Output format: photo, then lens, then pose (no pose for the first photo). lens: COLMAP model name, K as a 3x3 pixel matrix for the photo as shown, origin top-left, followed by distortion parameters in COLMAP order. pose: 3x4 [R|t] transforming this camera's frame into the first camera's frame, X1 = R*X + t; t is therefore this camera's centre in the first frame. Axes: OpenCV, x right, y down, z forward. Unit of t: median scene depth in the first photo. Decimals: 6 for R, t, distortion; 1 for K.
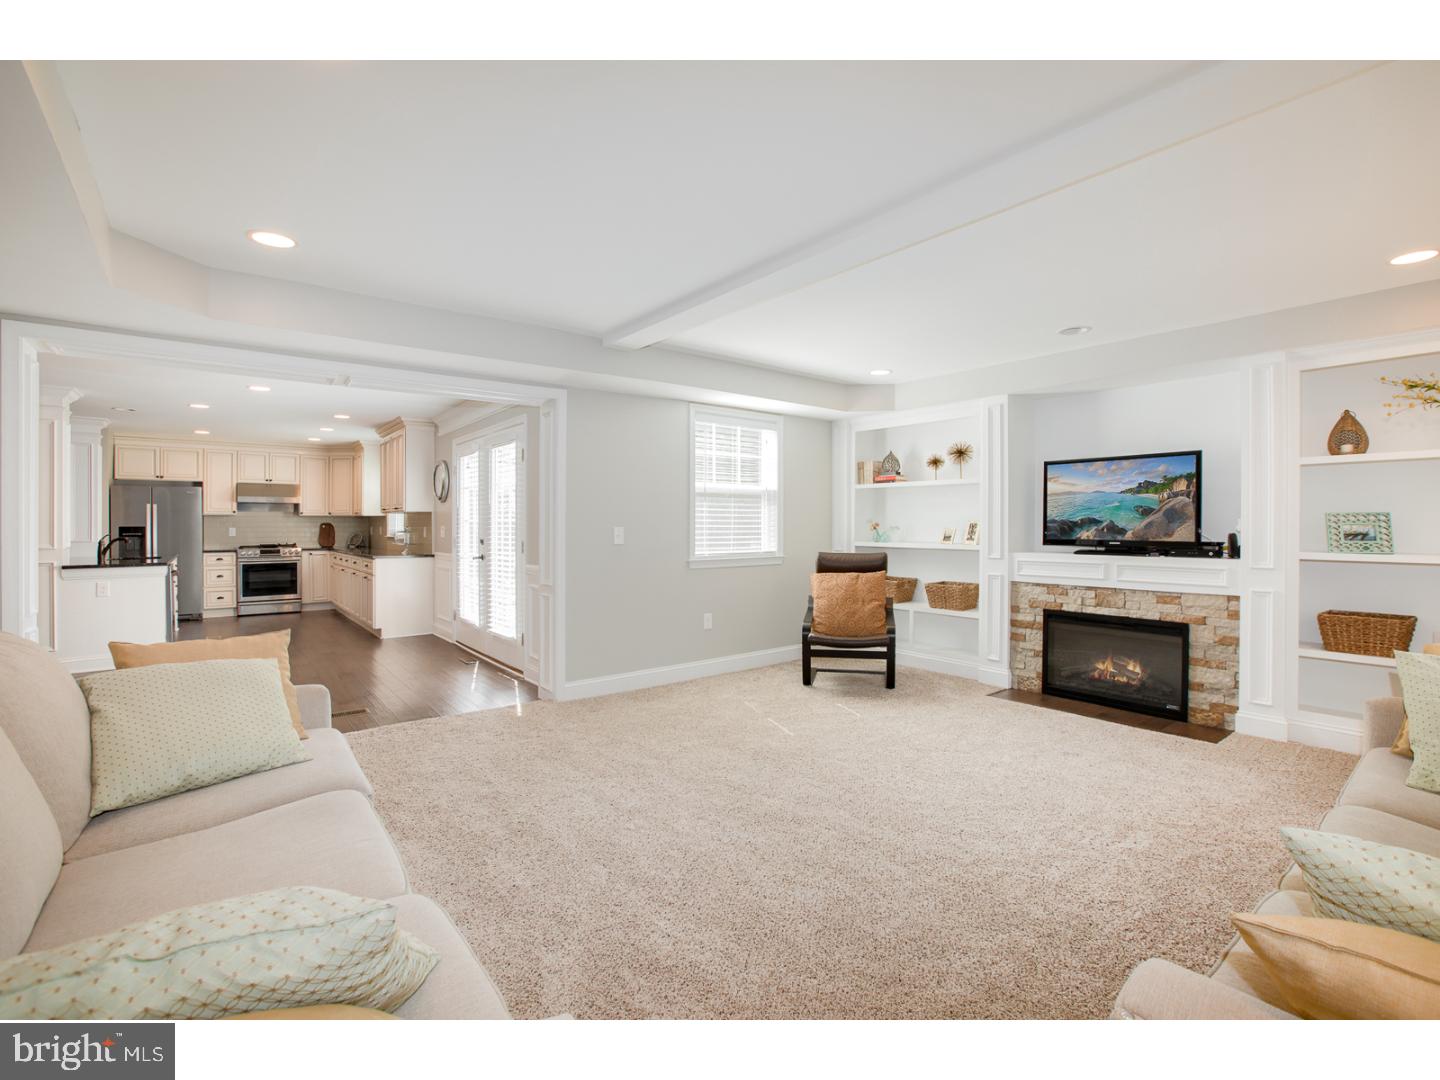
lens RADIAL K [[661.4, 0, 728.3], [0, 661.4, 525.1], [0, 0, 1]] dist [-0.020800, 0.001366]
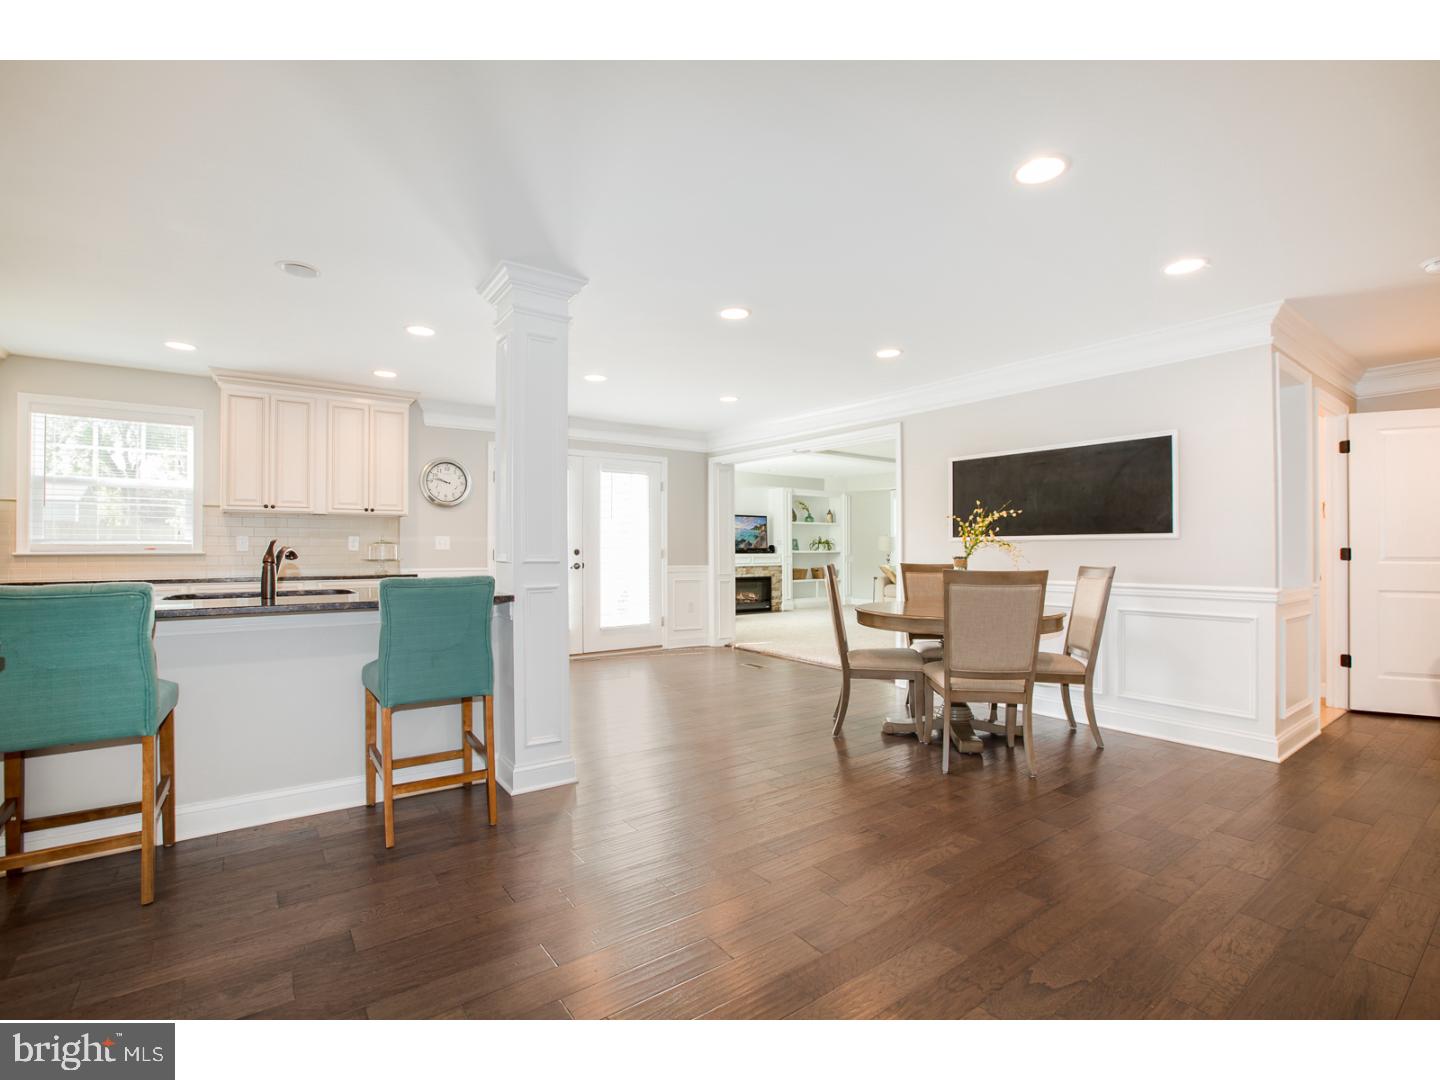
lens RADIAL K [[683.5, 0, 728.9], [0, 683.5, 541.1], [0, 0, 1]] dist [-0.027786, 0.000389]
pose [[0.019489, 0.013436, 0.999720, -1.079555], [0.001433, 0.999908, -0.013466, 0.016552], [-0.999809, 0.001695, 0.019468, 0.526768]]
